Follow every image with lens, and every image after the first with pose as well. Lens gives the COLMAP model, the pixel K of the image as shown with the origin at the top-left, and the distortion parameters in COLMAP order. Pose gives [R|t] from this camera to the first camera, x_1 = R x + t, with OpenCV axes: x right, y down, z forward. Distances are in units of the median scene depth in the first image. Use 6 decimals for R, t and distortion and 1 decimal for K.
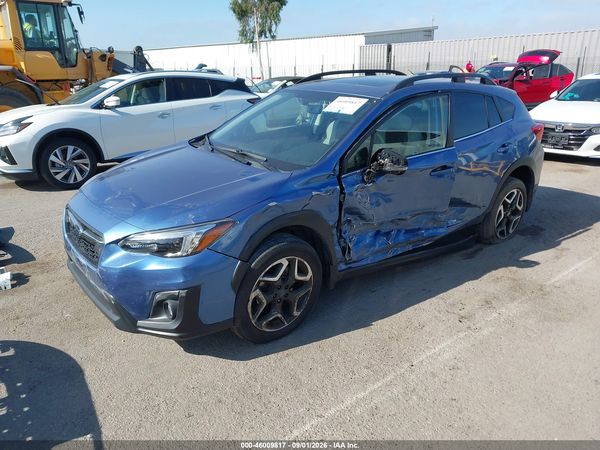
lens RADIAL K [[472.2, 0, 300.5], [0, 472.2, 215.1], [0, 0, 1]] dist [0.076623, -0.101464]
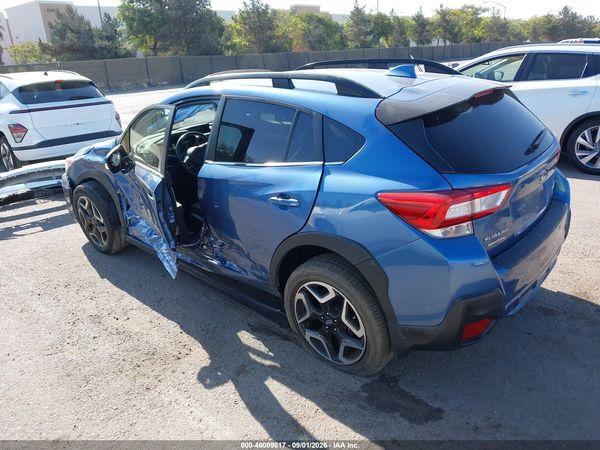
lens RADIAL K [[476.0, 0, 299.5], [0, 476.0, 203.2], [0, 0, 1]] dist [0.001204, -0.003918]
pose [[0.153282, 0.303319, -0.940480, 1.365749], [-0.242583, 0.934154, 0.261743, -0.409092], [0.957945, 0.188024, 0.216769, 1.207954]]
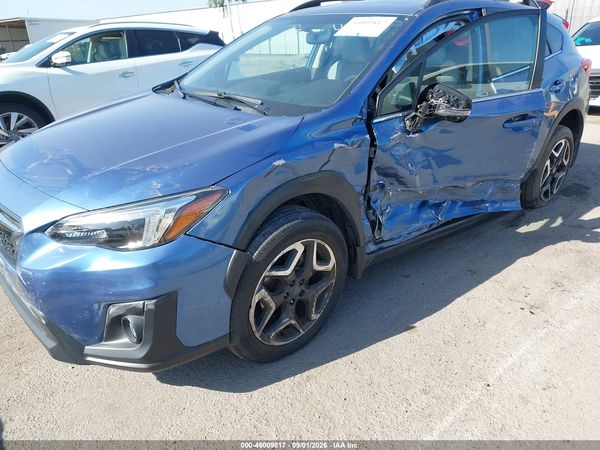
lens RADIAL K [[472.2, 0, 300.5], [0, 472.2, 215.1], [0, 0, 1]] dist [0.076623, -0.101464]
pose [[0.998147, -0.043526, 0.042529, -0.054263], [0.040934, 0.997356, 0.060040, 0.010437], [-0.045030, -0.058188, 0.997290, 0.290358]]
